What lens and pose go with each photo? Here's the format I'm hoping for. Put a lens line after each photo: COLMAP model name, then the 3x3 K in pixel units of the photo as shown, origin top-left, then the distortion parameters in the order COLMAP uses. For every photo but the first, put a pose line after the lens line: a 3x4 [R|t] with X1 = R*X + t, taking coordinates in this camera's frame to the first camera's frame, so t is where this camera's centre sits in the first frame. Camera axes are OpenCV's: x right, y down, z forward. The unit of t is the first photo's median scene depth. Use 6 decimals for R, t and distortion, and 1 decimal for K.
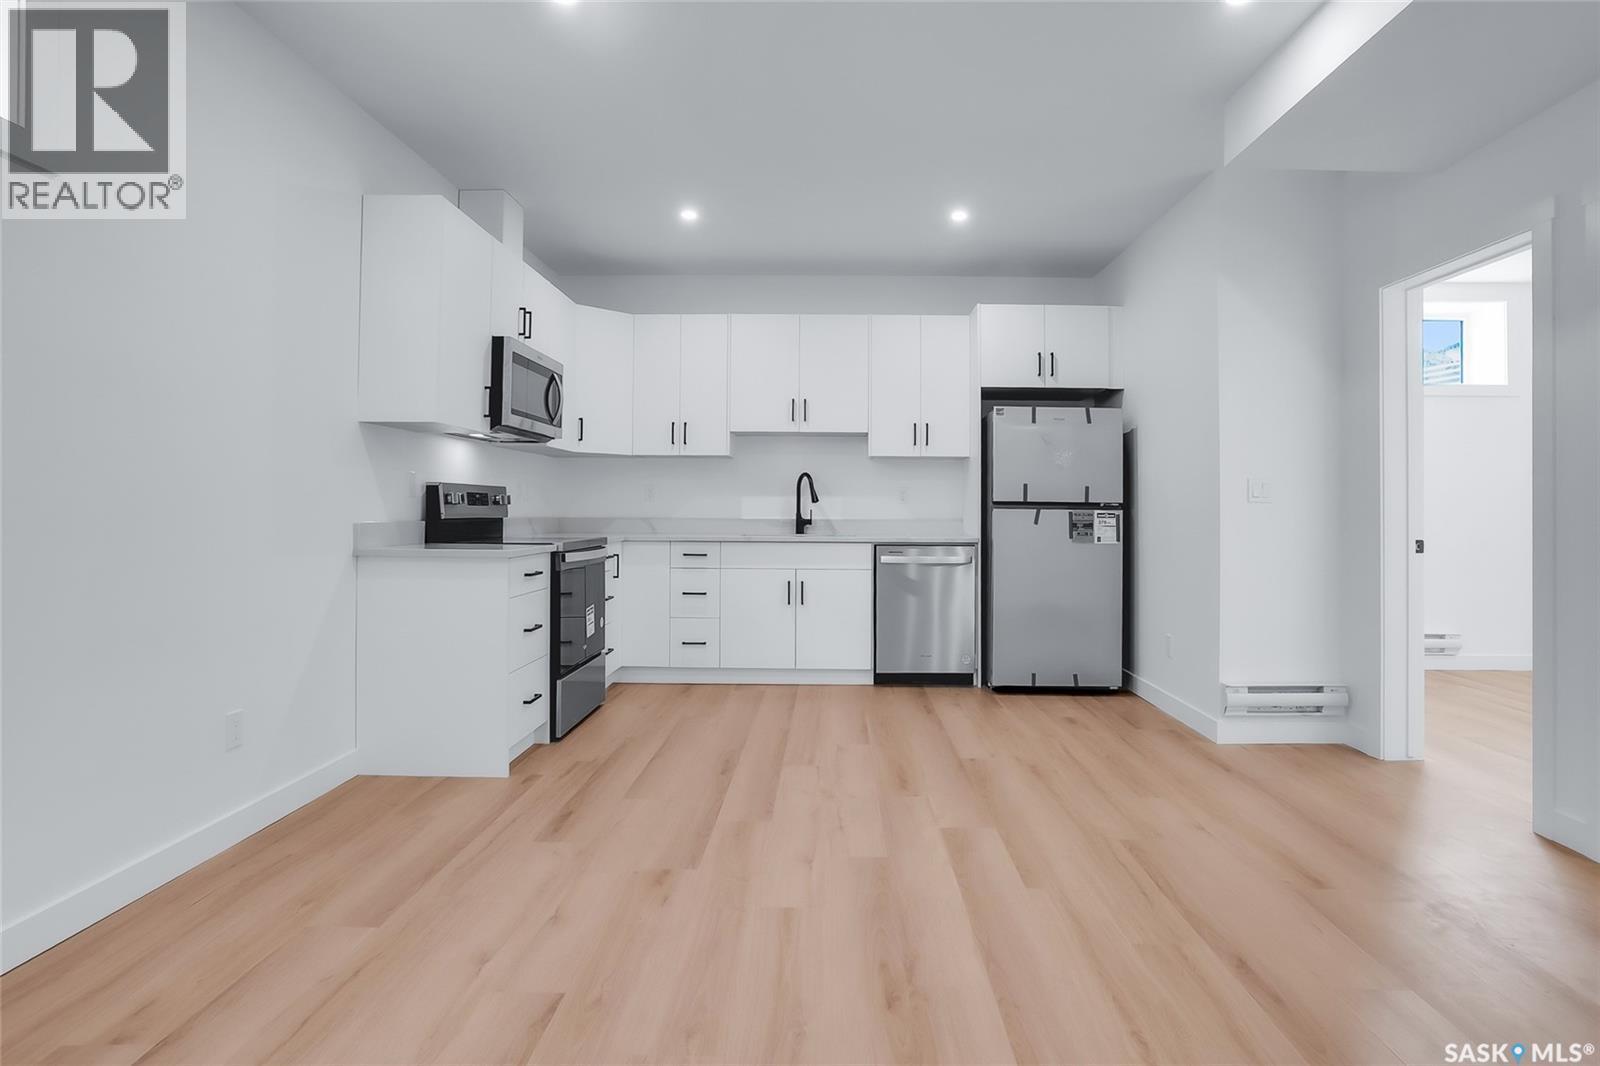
lens RADIAL K [[840.4, 0, 844.2], [0, 840.4, 509.1], [0, 0, 1]] dist [-0.065415, 0.053925]
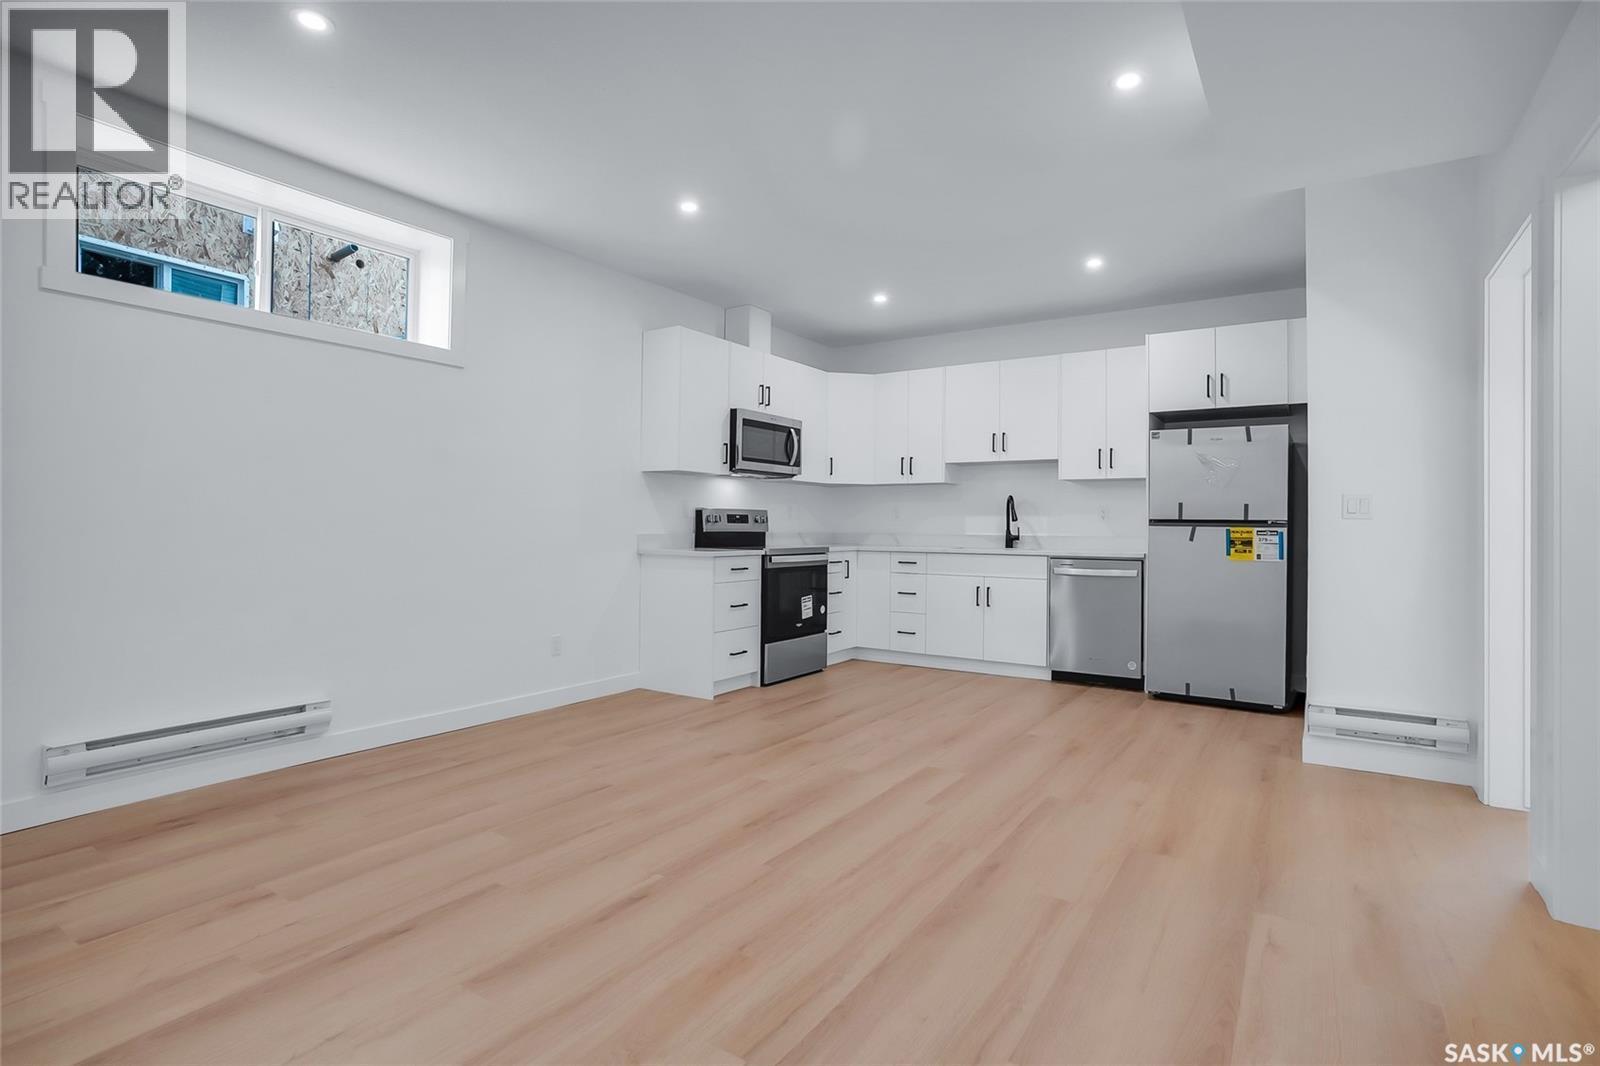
lens RADIAL K [[793.8, 0, 800.0], [0, 793.8, 533.0], [0, 0, 1]] dist [-0.026218, 0.000314]
pose [[0.834526, 0.005632, -0.550940, 0.364682], [-0.003010, 0.999979, 0.005664, 0.003959], [0.550961, -0.003069, 0.834526, -0.090604]]
